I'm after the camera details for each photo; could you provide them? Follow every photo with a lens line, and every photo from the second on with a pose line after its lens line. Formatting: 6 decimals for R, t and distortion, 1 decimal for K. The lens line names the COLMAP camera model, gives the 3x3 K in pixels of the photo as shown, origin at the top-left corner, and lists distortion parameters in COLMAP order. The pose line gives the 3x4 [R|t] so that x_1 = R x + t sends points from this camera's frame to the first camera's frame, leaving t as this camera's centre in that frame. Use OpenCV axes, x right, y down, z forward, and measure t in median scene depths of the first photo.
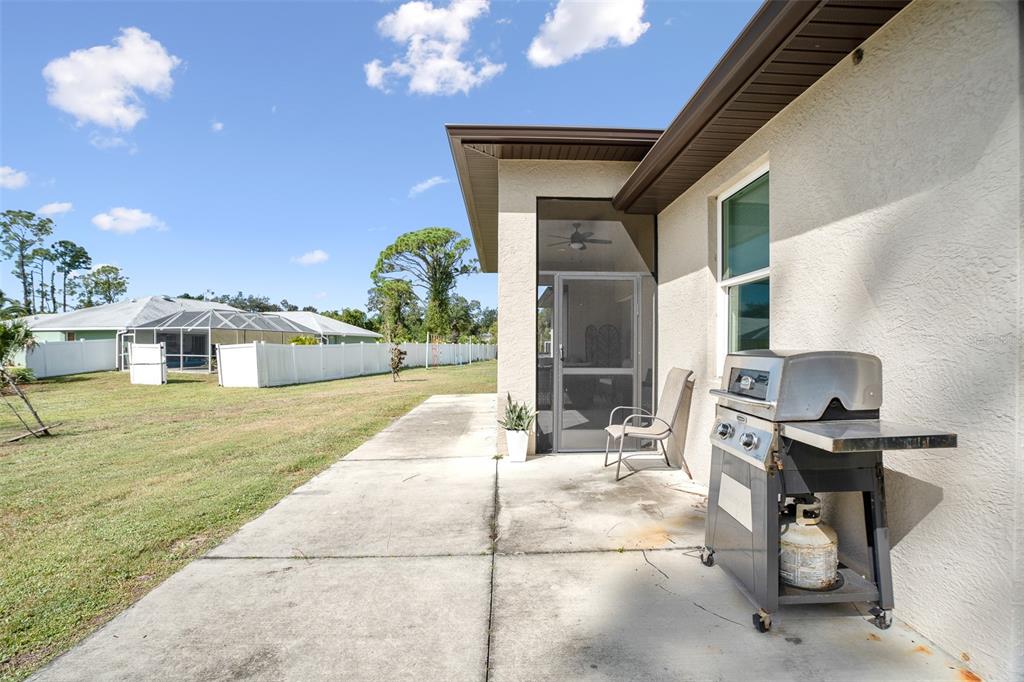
lens RADIAL K [[468.4, 0, 514.3], [0, 468.4, 336.9], [0, 0, 1]] dist [-0.016349, 0.000836]
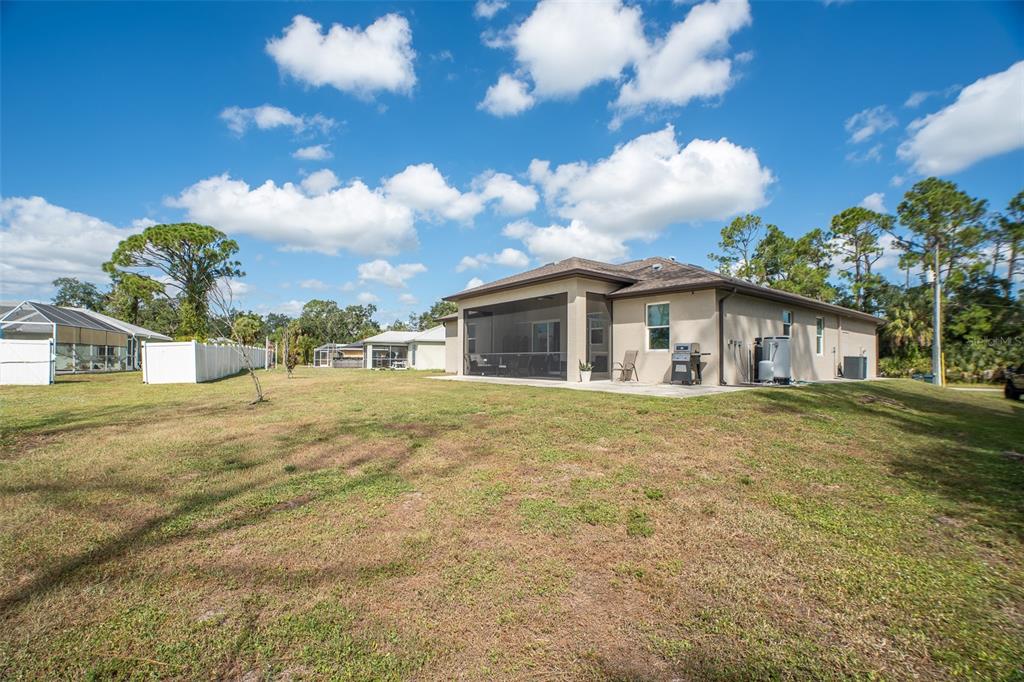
lens RADIAL K [[468.4, 0, 514.3], [0, 468.4, 336.9], [0, 0, 1]] dist [-0.016349, 0.000836]
pose [[0.776326, 0.030025, 0.629616, -0.659256], [-0.015258, 0.999467, -0.028850, 0.022017], [-0.630147, 0.012790, 0.776371, -0.302639]]
